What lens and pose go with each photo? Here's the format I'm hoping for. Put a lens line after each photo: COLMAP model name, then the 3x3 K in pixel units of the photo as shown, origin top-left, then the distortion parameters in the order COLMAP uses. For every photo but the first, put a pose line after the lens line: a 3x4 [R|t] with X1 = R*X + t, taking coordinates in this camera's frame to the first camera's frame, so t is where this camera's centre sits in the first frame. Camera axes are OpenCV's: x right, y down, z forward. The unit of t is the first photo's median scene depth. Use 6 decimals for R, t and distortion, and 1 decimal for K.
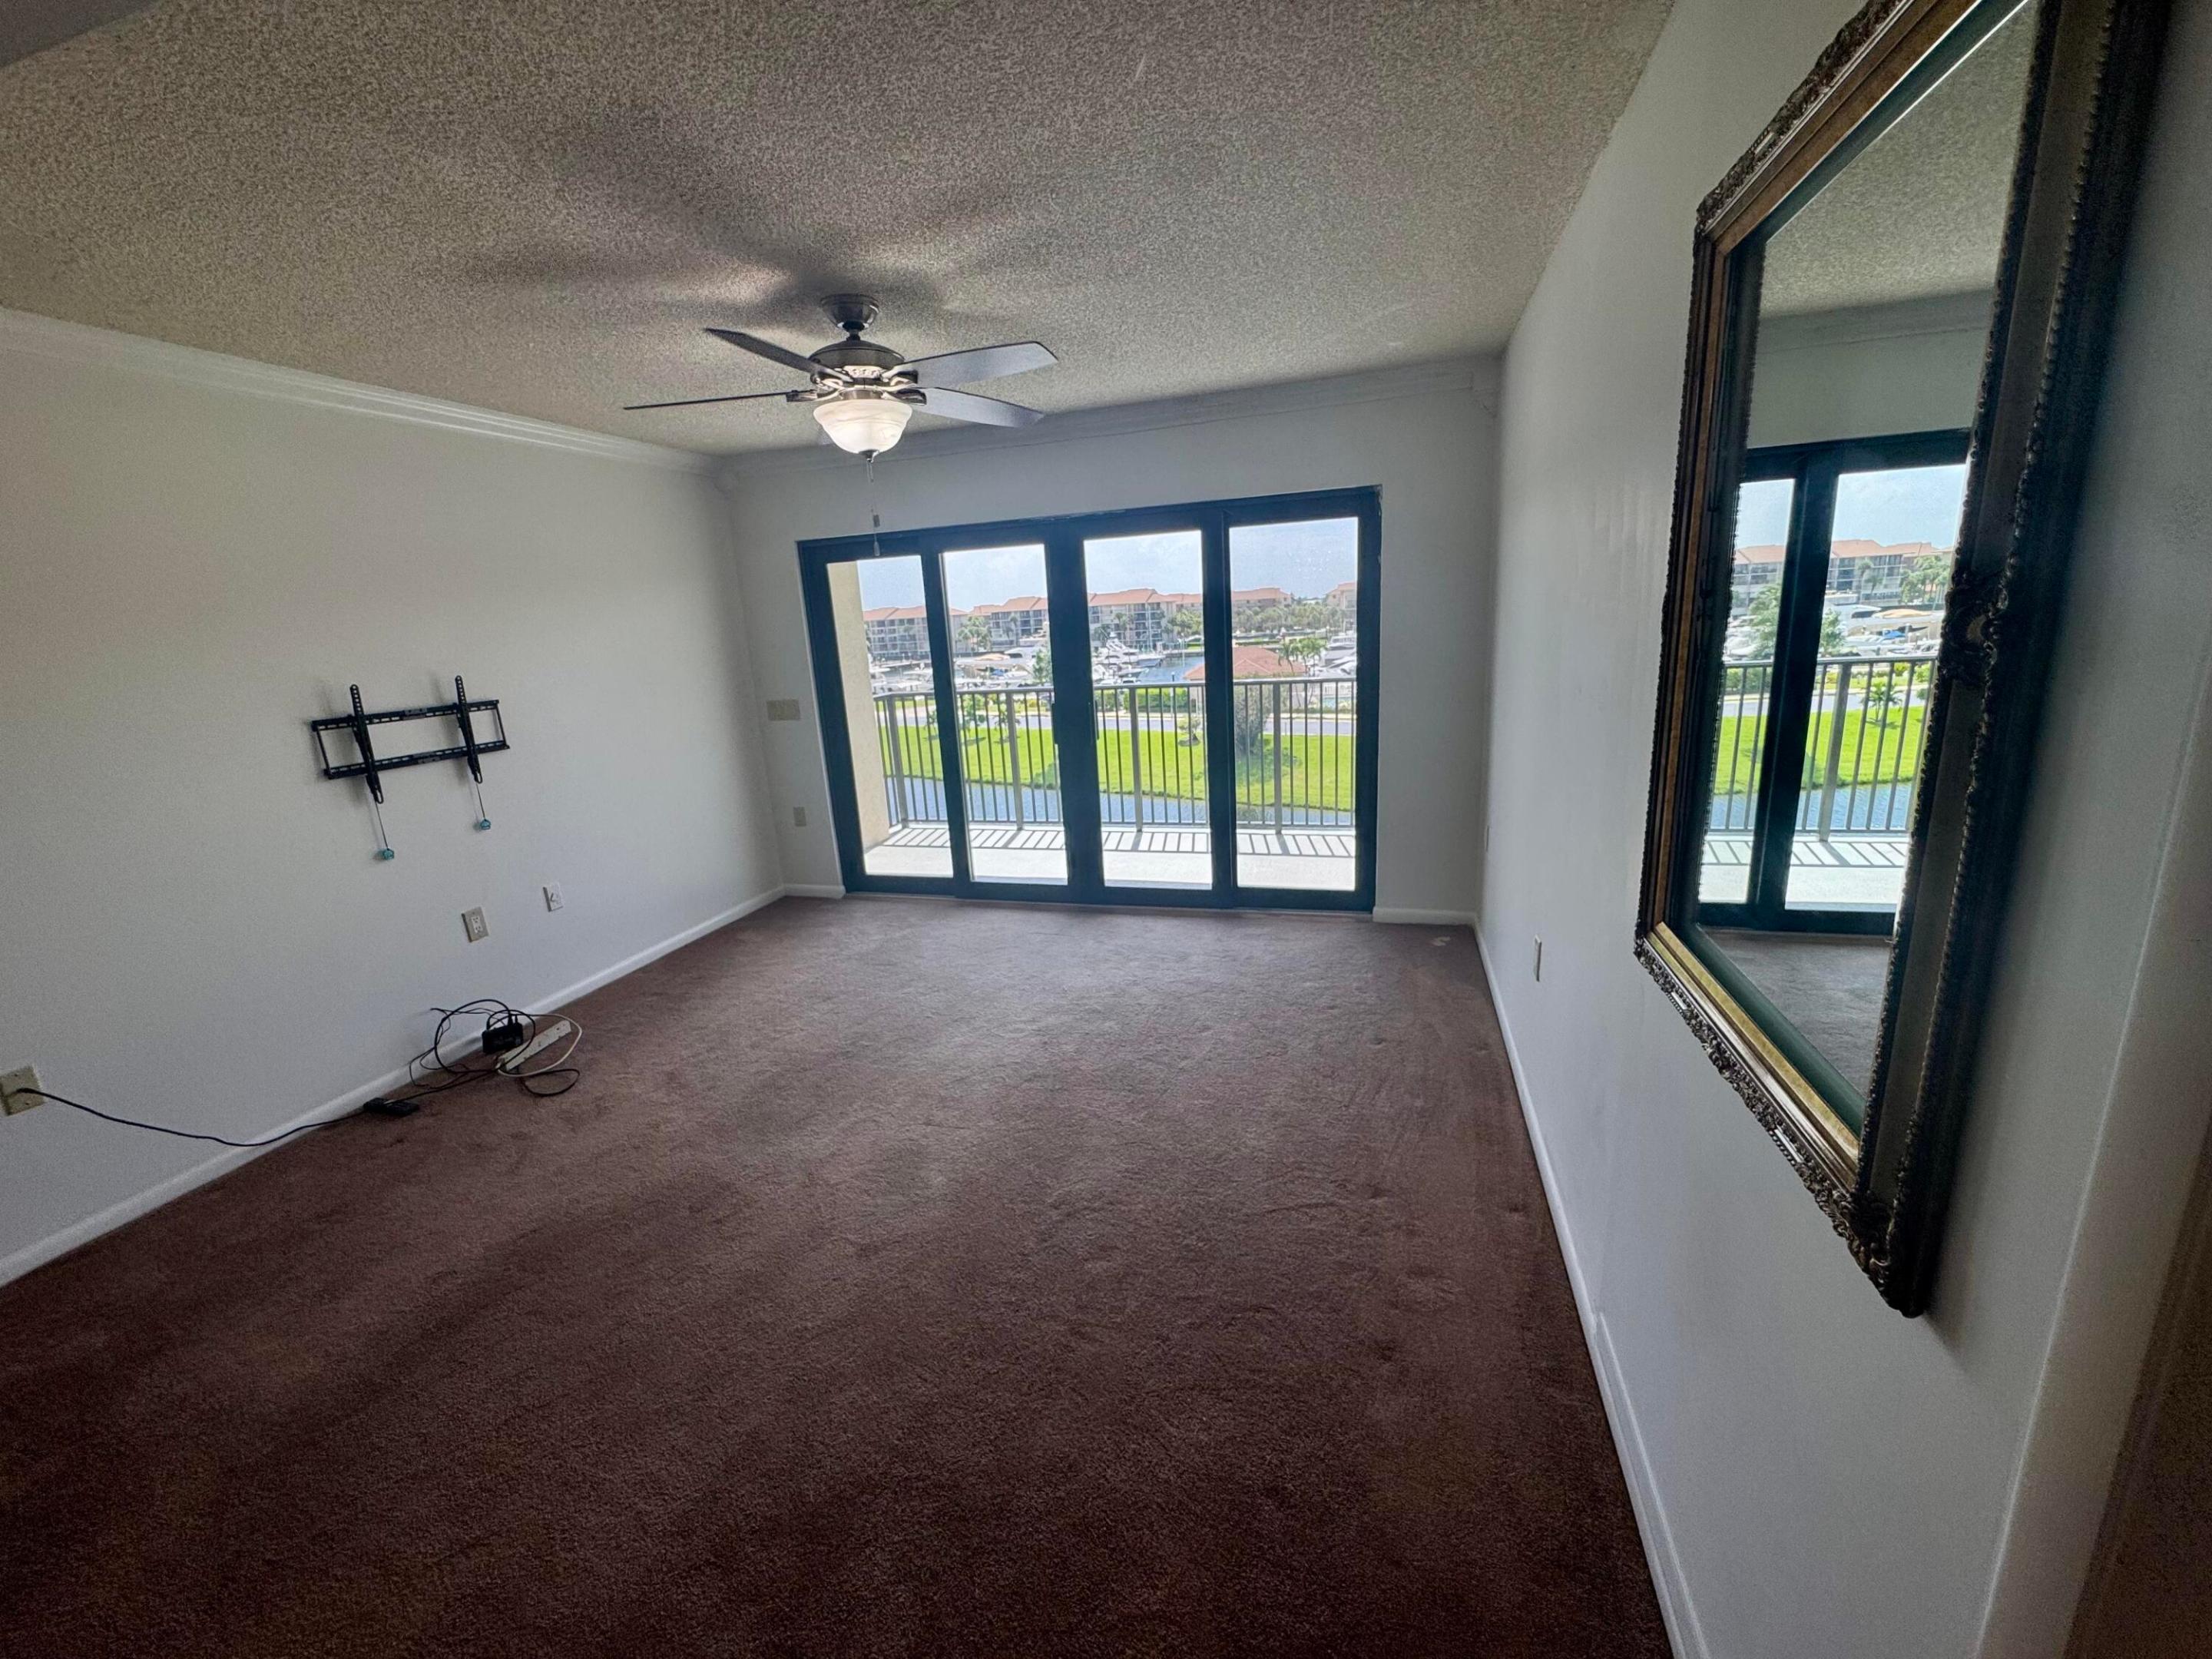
lens RADIAL K [[885.0, 0, 1103.8], [0, 885.0, 828.9], [0, 0, 1]] dist [-0.005980, 0.002336]
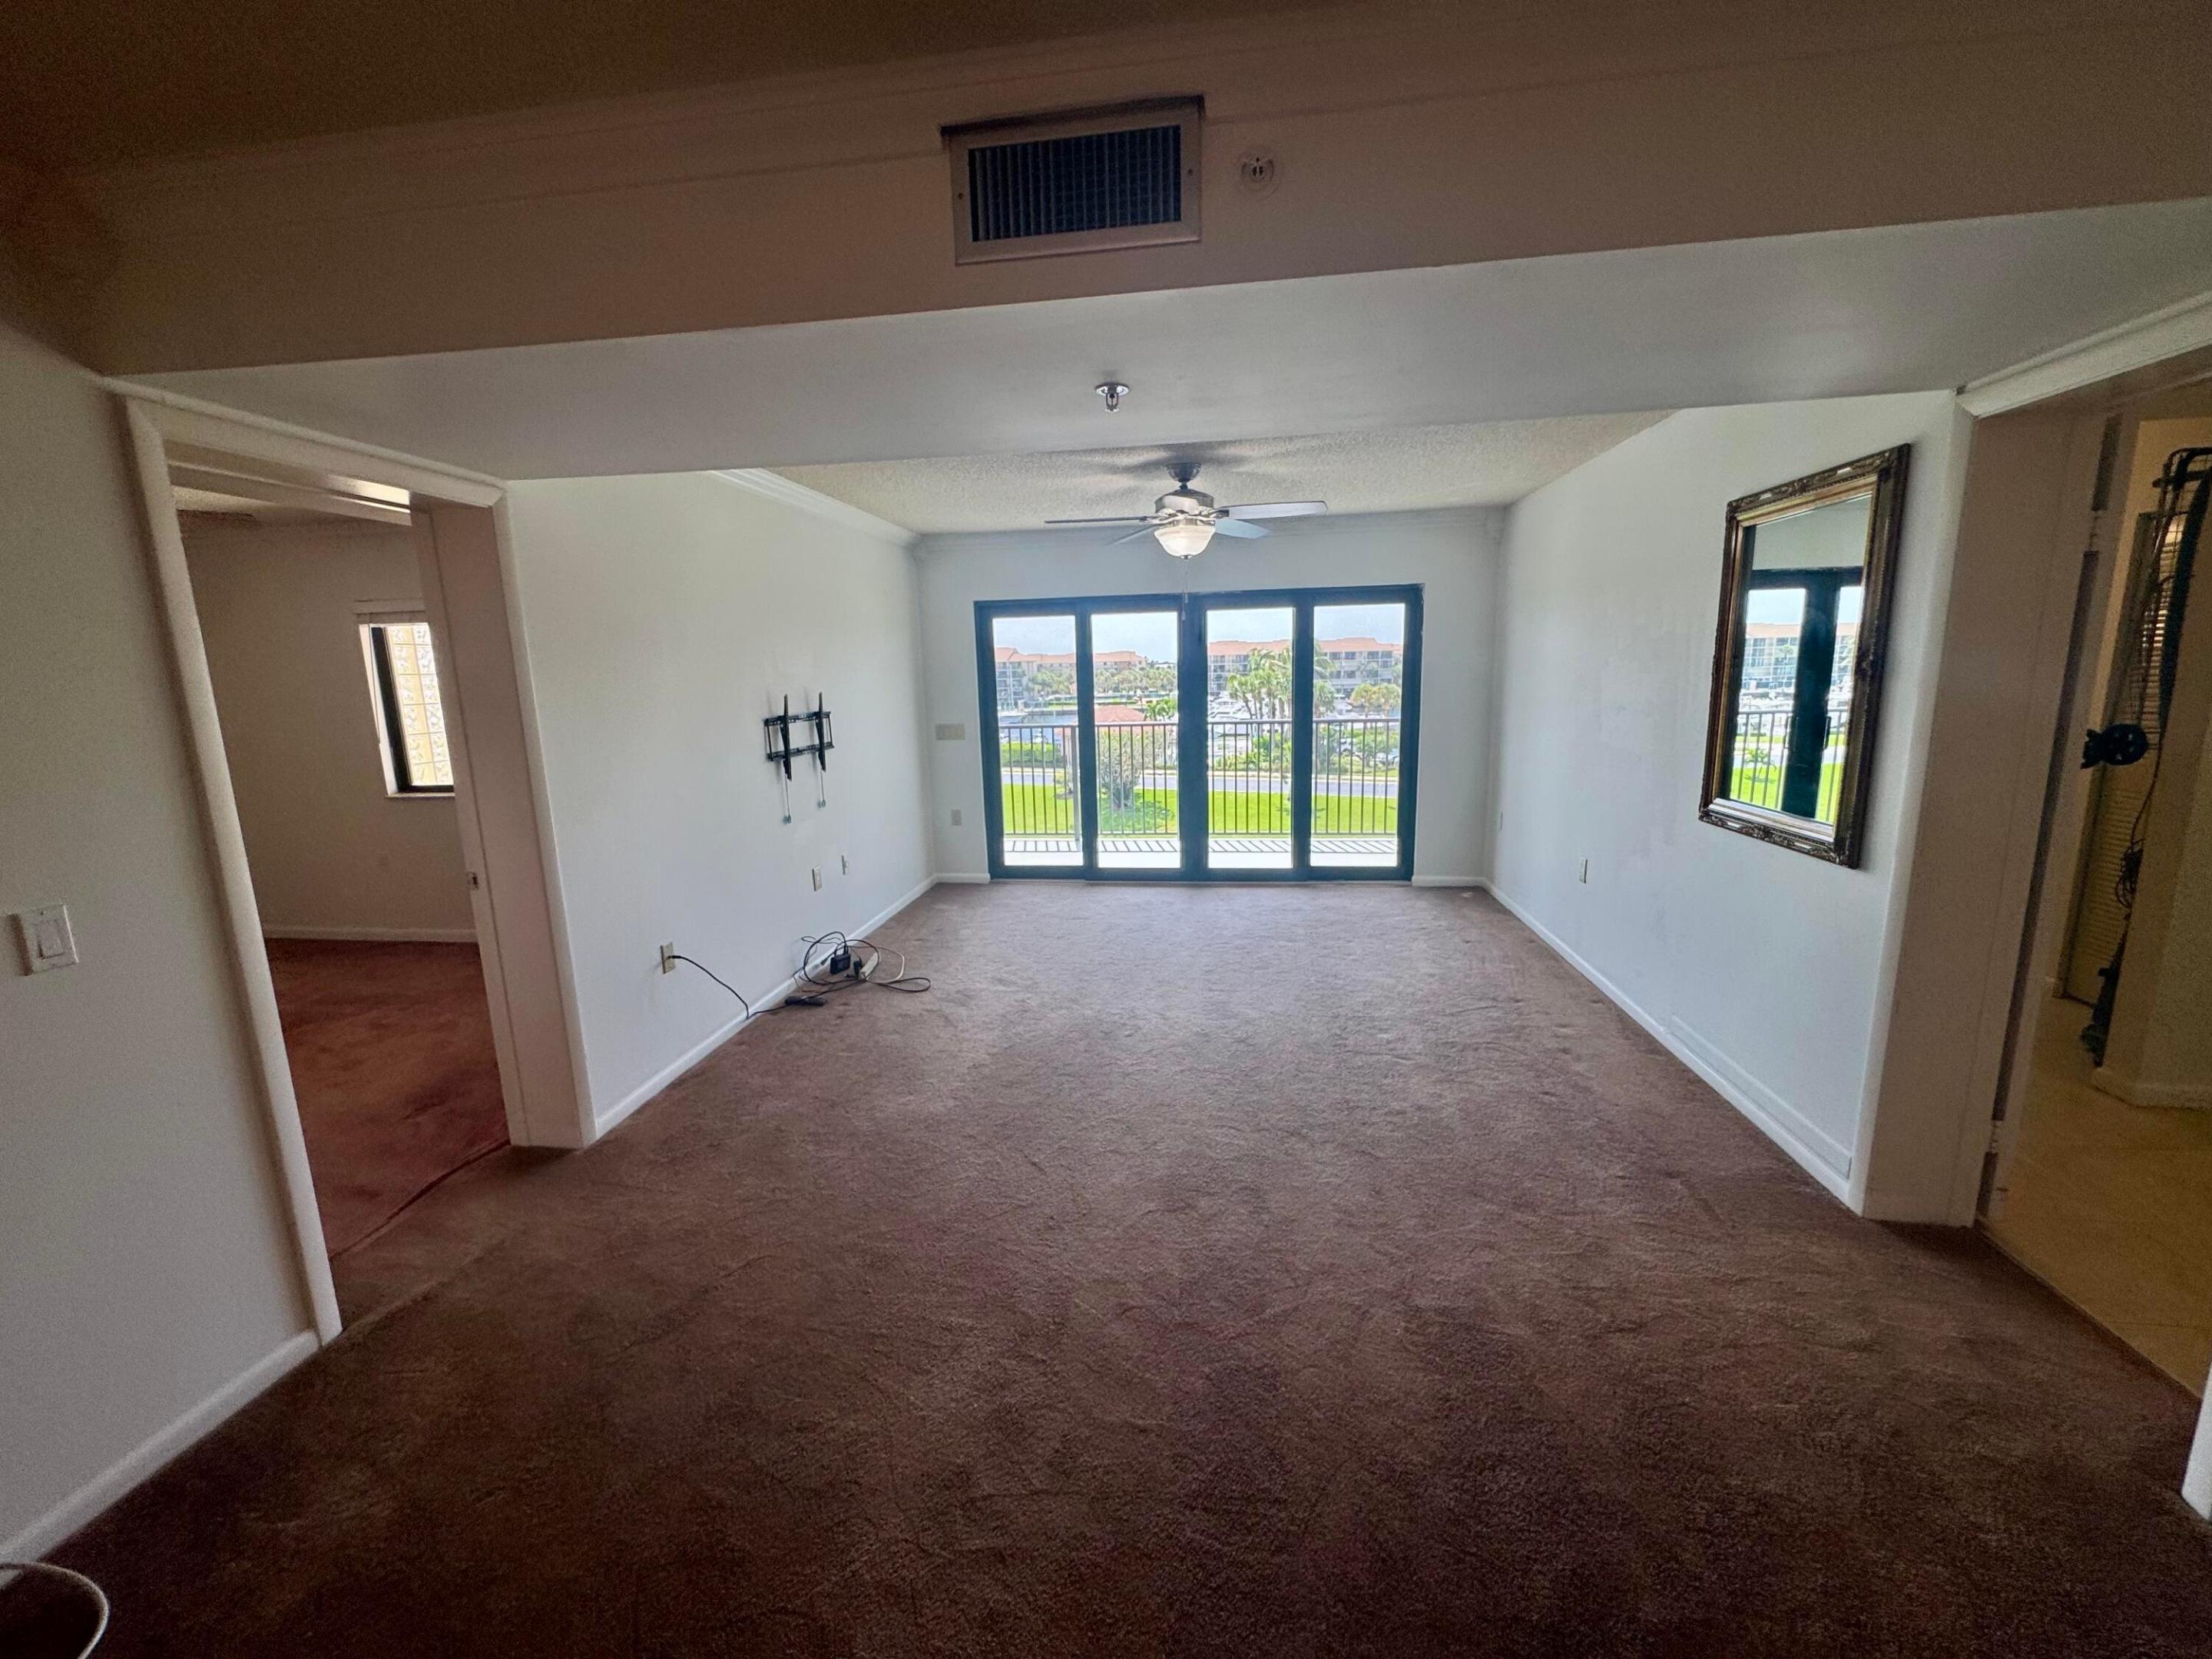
lens RADIAL K [[885.0, 0, 1103.8], [0, 885.0, 828.9], [0, 0, 1]] dist [-0.005980, 0.002336]
pose [[0.987237, 0.003319, 0.159221, -0.446876], [0.006882, 0.997960, -0.063473, 0.109480], [-0.159106, 0.063759, 0.985200, -0.341599]]
